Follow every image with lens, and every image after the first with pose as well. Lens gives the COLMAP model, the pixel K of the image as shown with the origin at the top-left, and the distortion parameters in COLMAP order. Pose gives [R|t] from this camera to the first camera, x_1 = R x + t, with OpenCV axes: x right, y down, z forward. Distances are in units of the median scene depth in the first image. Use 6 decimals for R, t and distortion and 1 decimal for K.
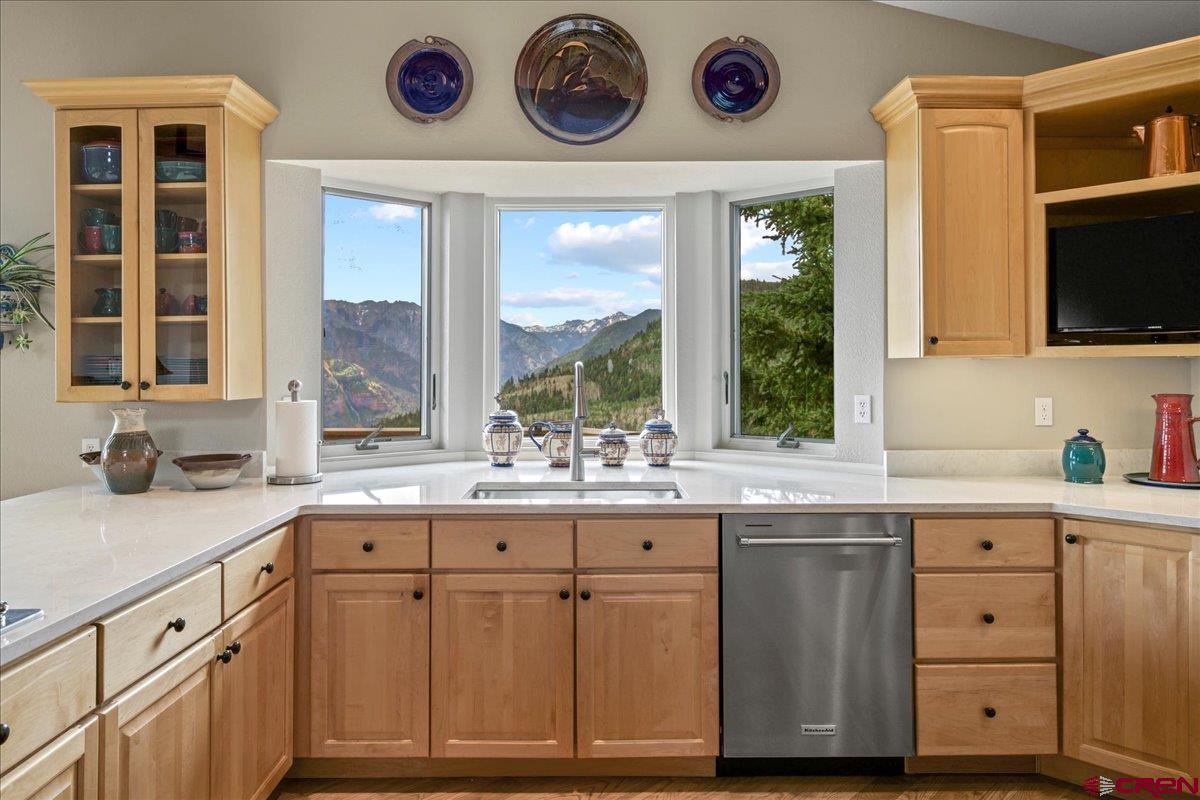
lens RADIAL K [[817.4, 0, 595.5], [0, 817.4, 356.5], [0, 0, 1]] dist [-0.006154, 0.001904]
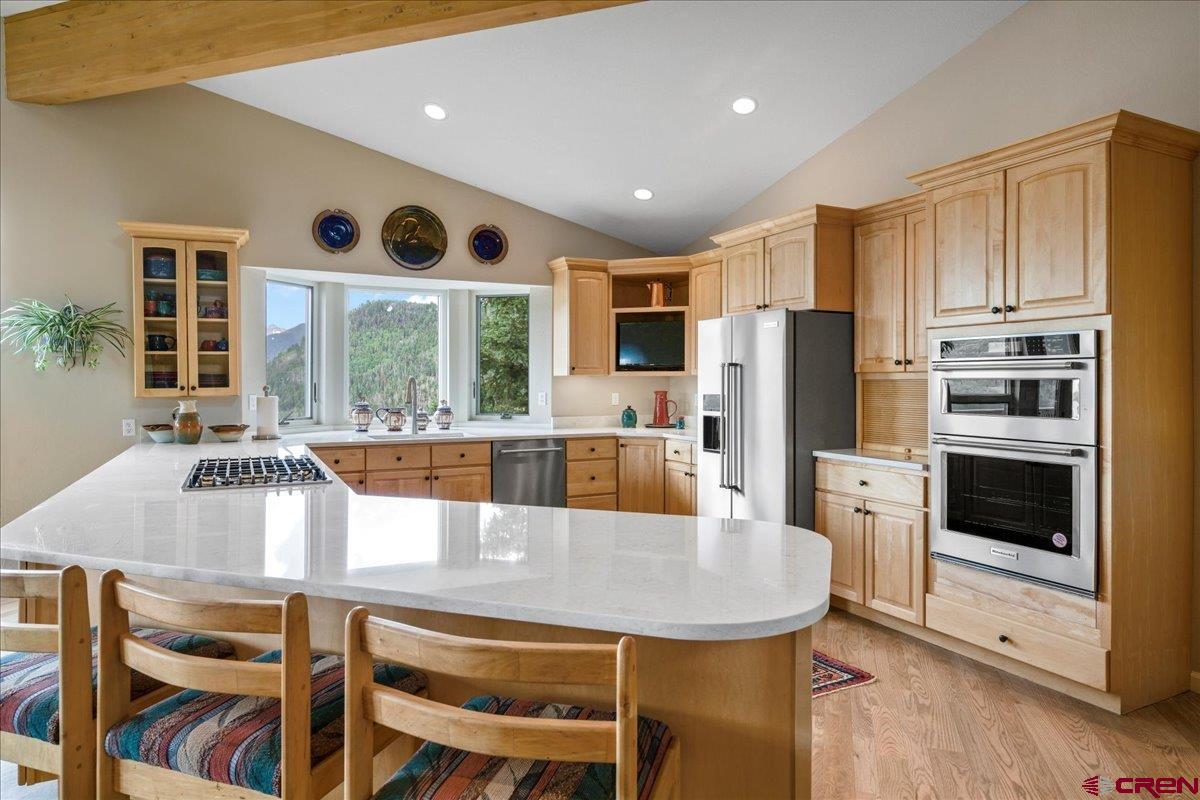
lens RADIAL K [[708.4, 0, 595.7], [0, 708.4, 388.3], [0, 0, 1]] dist [-0.004475, -0.000742]
pose [[0.899156, -0.001803, 0.437624, -0.425884], [-0.009373, 0.999683, 0.023378, -0.011255], [-0.437527, -0.025123, 0.898854, -0.875757]]
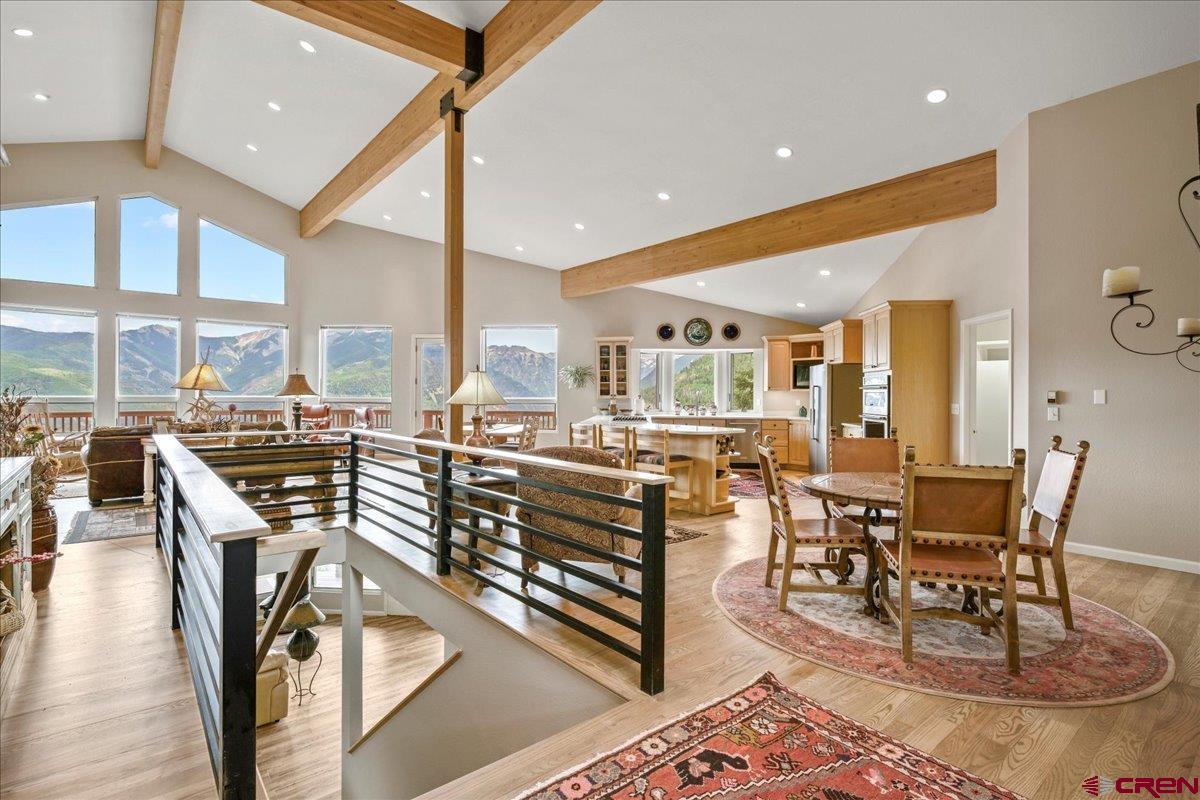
lens RADIAL K [[573.6, 0, 603.6], [0, 573.6, 389.6], [0, 0, 1]] dist [0.033594, 0.000250]
pose [[0.995136, 0.005900, -0.098330, -0.259049], [-0.004926, 0.999936, 0.010146, -0.037899], [0.098384, -0.009613, 0.995102, -2.640032]]
